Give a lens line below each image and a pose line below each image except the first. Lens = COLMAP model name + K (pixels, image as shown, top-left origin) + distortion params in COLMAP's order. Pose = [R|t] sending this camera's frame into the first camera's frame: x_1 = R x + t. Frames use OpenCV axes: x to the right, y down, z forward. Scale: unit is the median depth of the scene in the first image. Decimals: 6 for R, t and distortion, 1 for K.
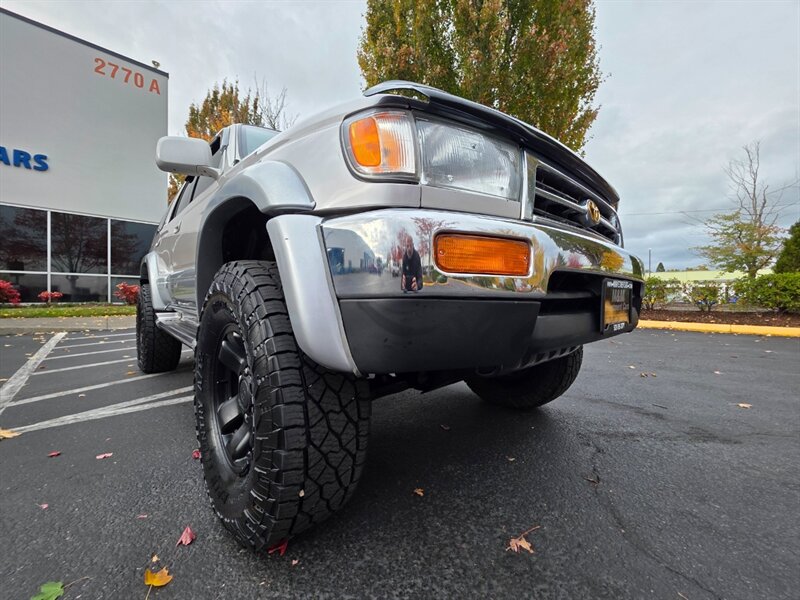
lens RADIAL K [[320.0, 0, 402.2], [0, 320.0, 299.7], [0, 0, 1]] dist [0.000645, -0.000082]
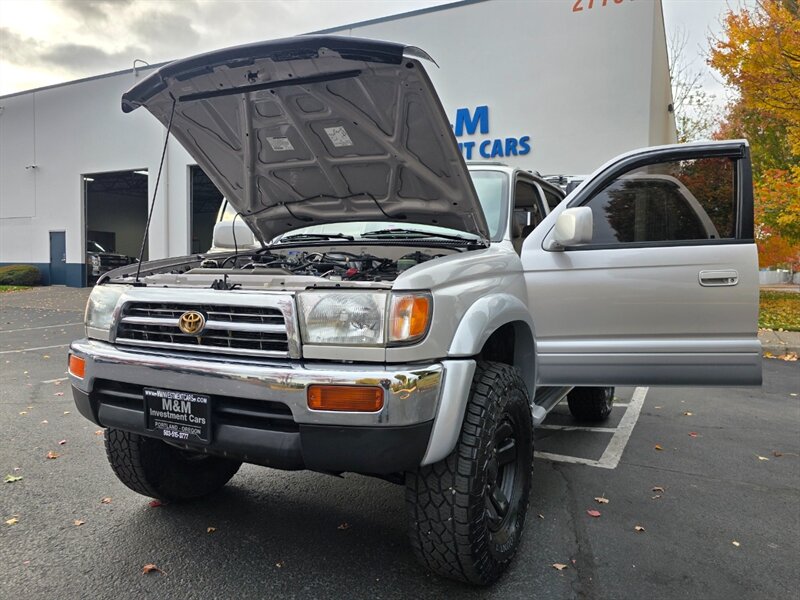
lens RADIAL K [[574.1, 0, 401.7], [0, 574.1, 296.7], [0, 0, 1]] dist [0.030148, -0.002481]
pose [[0.345905, 0.037228, -0.937531, 2.689042], [-0.016545, 0.999299, 0.033576, -0.448217], [0.938124, 0.003897, 0.346279, 1.015076]]
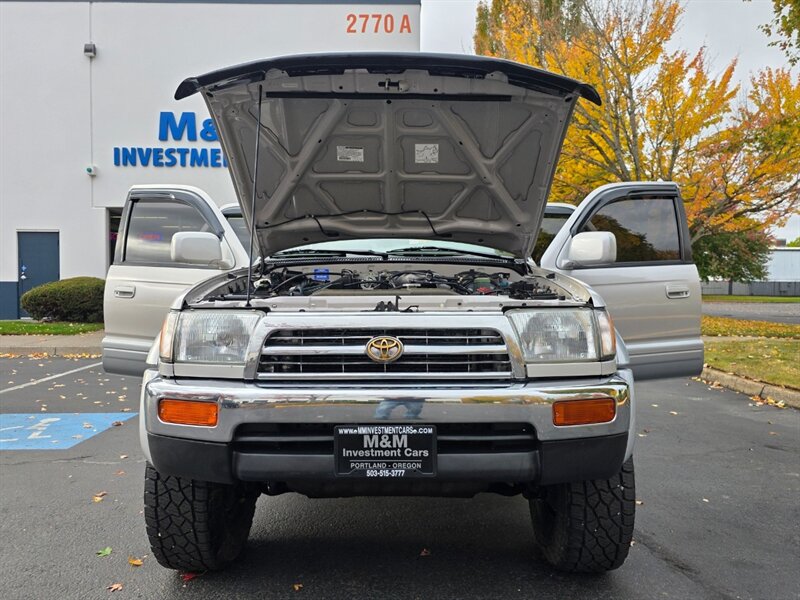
lens RADIAL K [[594.0, 0, 400.4], [0, 594.0, 301.2], [0, 0, 1]] dist [0.060373, -0.064567]
pose [[0.728804, 0.009026, -0.684663, 1.911370], [-0.001104, 0.999927, 0.012007, -0.453105], [0.684721, -0.007995, 0.728761, -0.287017]]
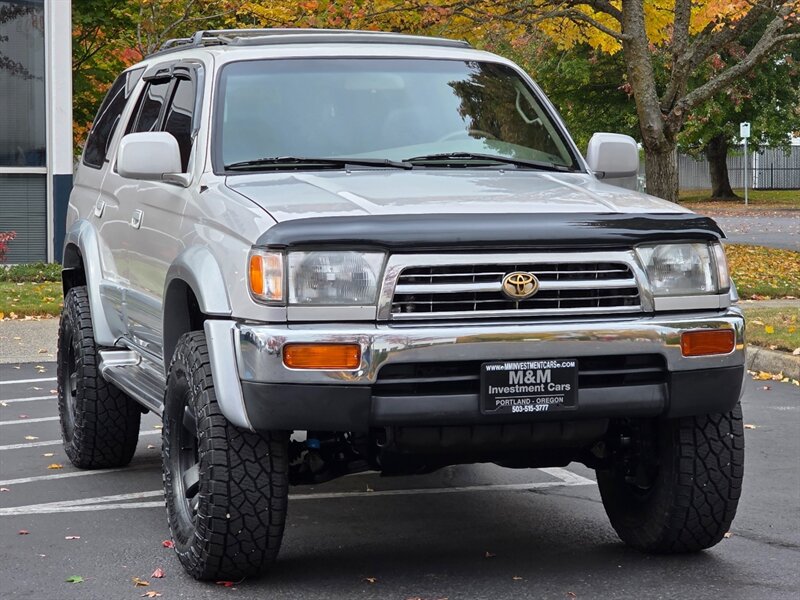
lens RADIAL K [[2130.7, 0, 400.9], [0, 2130.7, 250.3], [0, 0, 1]] dist [-0.837902, 13.171988]
pose [[0.895249, 0.008534, -0.445485, 3.113993], [0.005329, 0.999540, 0.029857, -0.576499], [0.445535, -0.029103, 0.894791, -4.800133]]
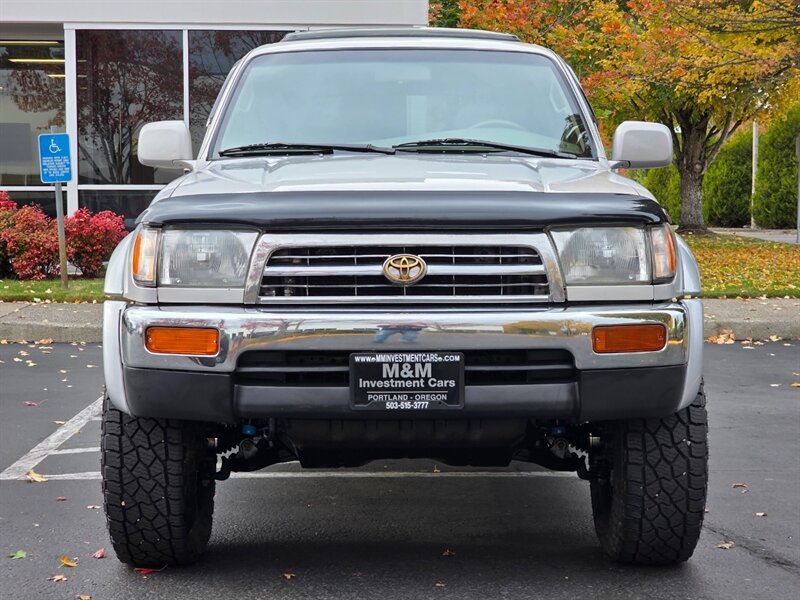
lens RADIAL K [[1531.6, 0, 401.4], [0, 1531.6, 273.0], [0, 0, 1]] dist [-0.359683, 3.582266]
pose [[0.740198, 0.025312, -0.671912, 3.396894], [-0.000620, 0.999316, 0.036963, -0.424546], [0.672389, -0.026944, 0.739708, -2.054948]]
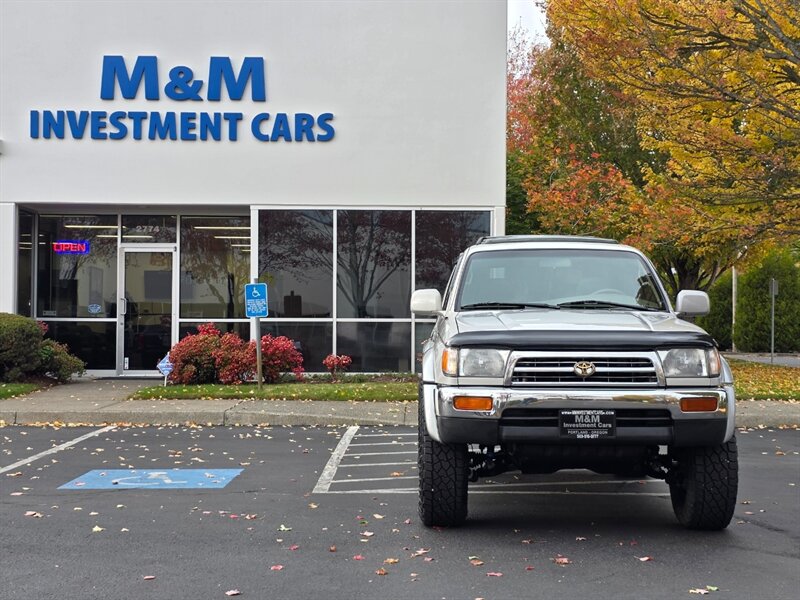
lens RADIAL K [[1247.0, 0, 398.7], [0, 1247.0, 300.4], [0, 0, 1]] dist [0.238248, -1.127977]
pose [[0.719435, -0.019116, -0.694296, 4.665176], [-0.004552, 0.999470, -0.032236, -0.430508], [0.694545, 0.026352, 0.718967, -4.644936]]
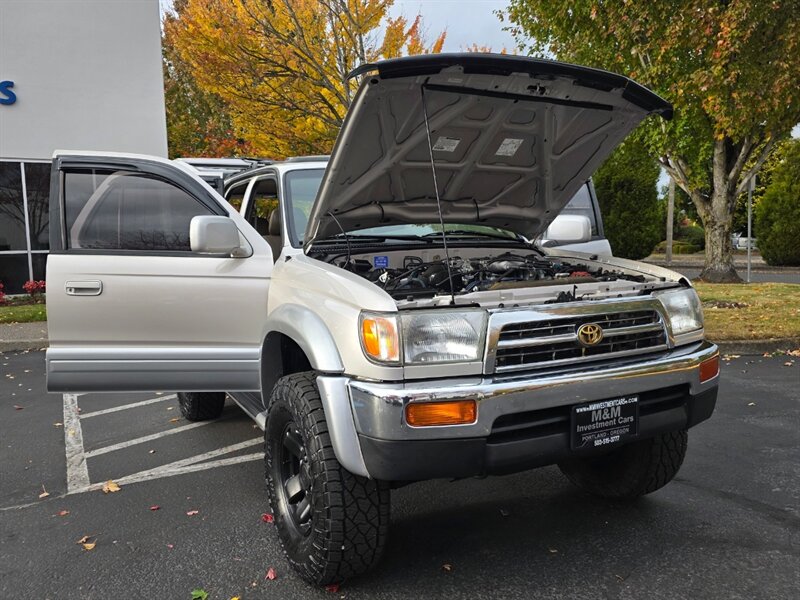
lens RADIAL K [[634.6, 0, 399.1], [0, 634.6, 297.0], [0, 0, 1]] dist [0.034004, -0.009020]
pose [[0.962168, -0.007900, -0.272341, 0.576233], [0.029226, 0.996805, 0.074340, -0.599921], [0.270883, -0.079487, 0.959325, -1.298258]]
